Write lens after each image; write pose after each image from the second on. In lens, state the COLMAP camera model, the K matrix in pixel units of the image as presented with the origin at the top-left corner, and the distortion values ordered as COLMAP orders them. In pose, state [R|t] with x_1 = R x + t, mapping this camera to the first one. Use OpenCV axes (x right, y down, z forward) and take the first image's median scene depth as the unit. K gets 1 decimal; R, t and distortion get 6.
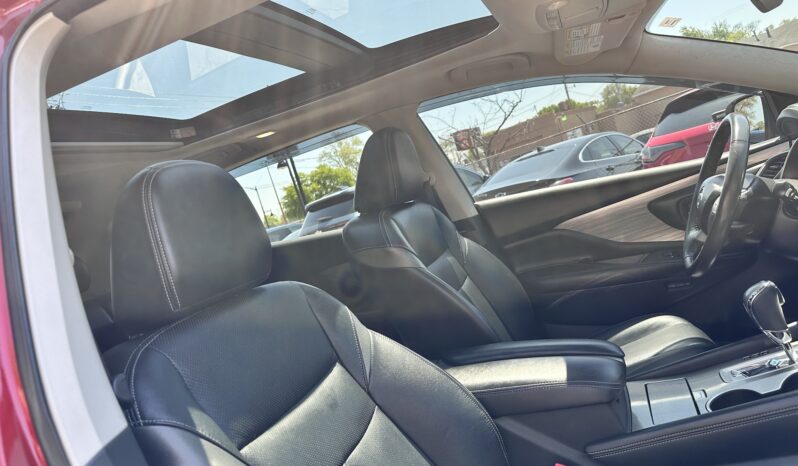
lens RADIAL K [[548.6, 0, 399.6], [0, 548.6, 230.0], [0, 0, 1]] dist [-0.002418, -0.002890]
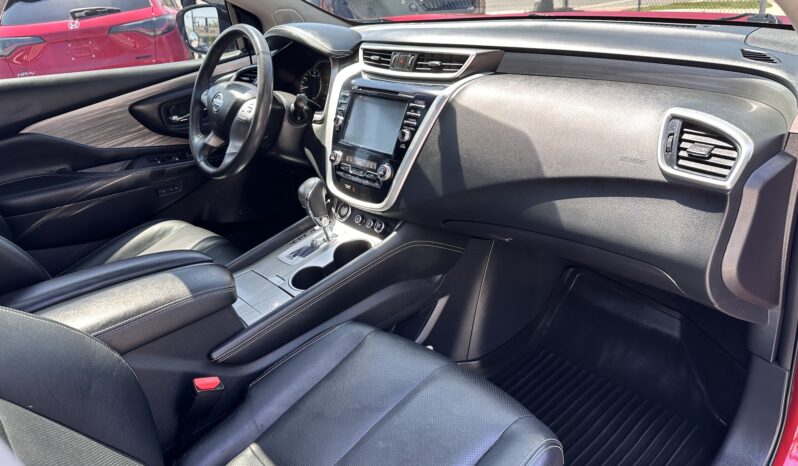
lens RADIAL K [[564.3, 0, 398.3], [0, 564.3, 236.6], [0, 0, 1]] dist [-0.002939, -0.002126]
pose [[0.523873, -0.149230, 0.838623, -0.145361], [0.001100, 0.984651, 0.174529, 0.003496], [-0.851796, -0.090509, 0.515996, 0.094500]]
